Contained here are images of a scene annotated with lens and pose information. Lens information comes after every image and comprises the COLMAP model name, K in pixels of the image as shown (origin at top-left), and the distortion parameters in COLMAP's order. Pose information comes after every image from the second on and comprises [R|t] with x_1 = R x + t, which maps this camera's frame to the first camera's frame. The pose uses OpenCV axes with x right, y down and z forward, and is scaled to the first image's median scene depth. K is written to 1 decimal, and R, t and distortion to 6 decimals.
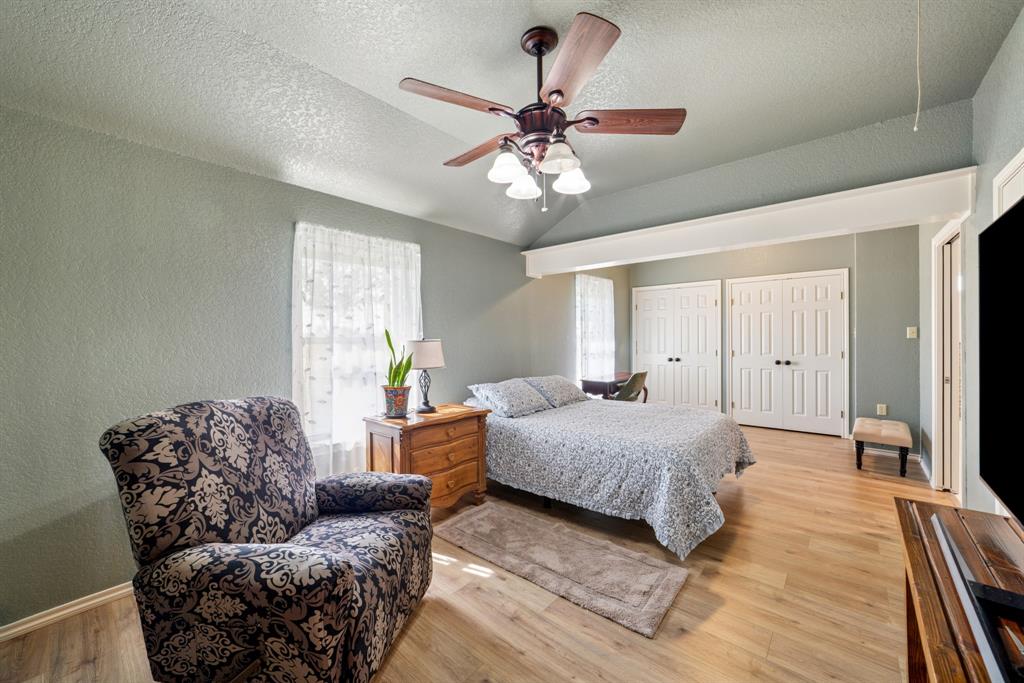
lens RADIAL K [[400.1, 0, 509.0], [0, 400.1, 341.2], [0, 0, 1]] dist [-0.017920, 0.008498]
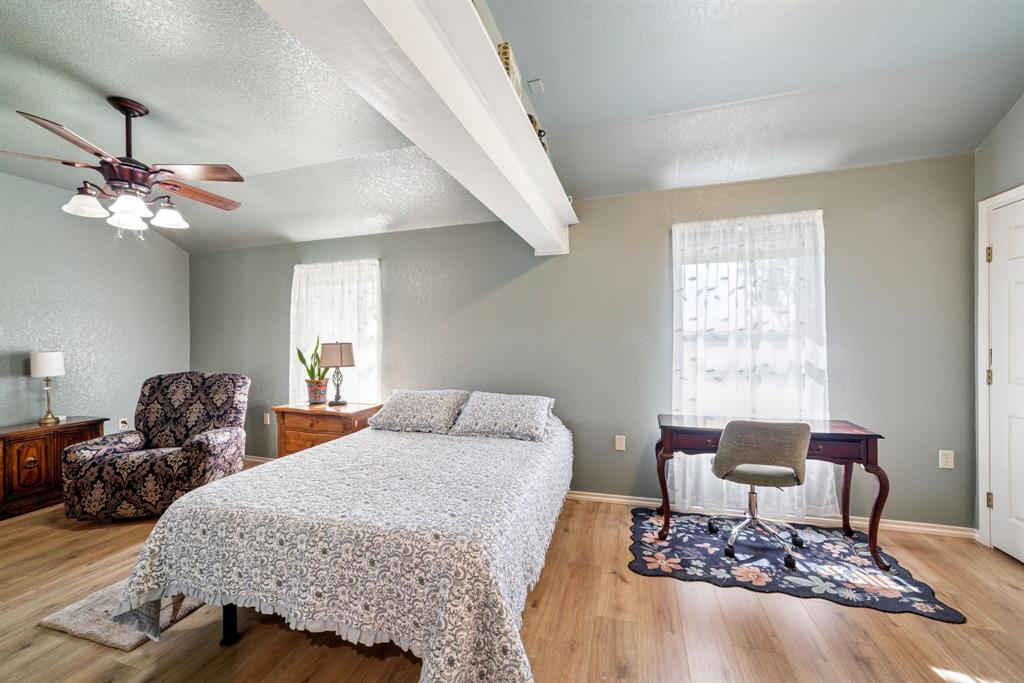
lens RADIAL K [[395.8, 0, 489.2], [0, 395.8, 347.7], [0, 0, 1]] dist [0.001364, 0.000212]
pose [[0.381962, 0.011399, -0.924108, 1.098608], [-0.008807, 0.999923, 0.008694, -0.003039], [0.924136, 0.004818, 0.382033, 1.042648]]
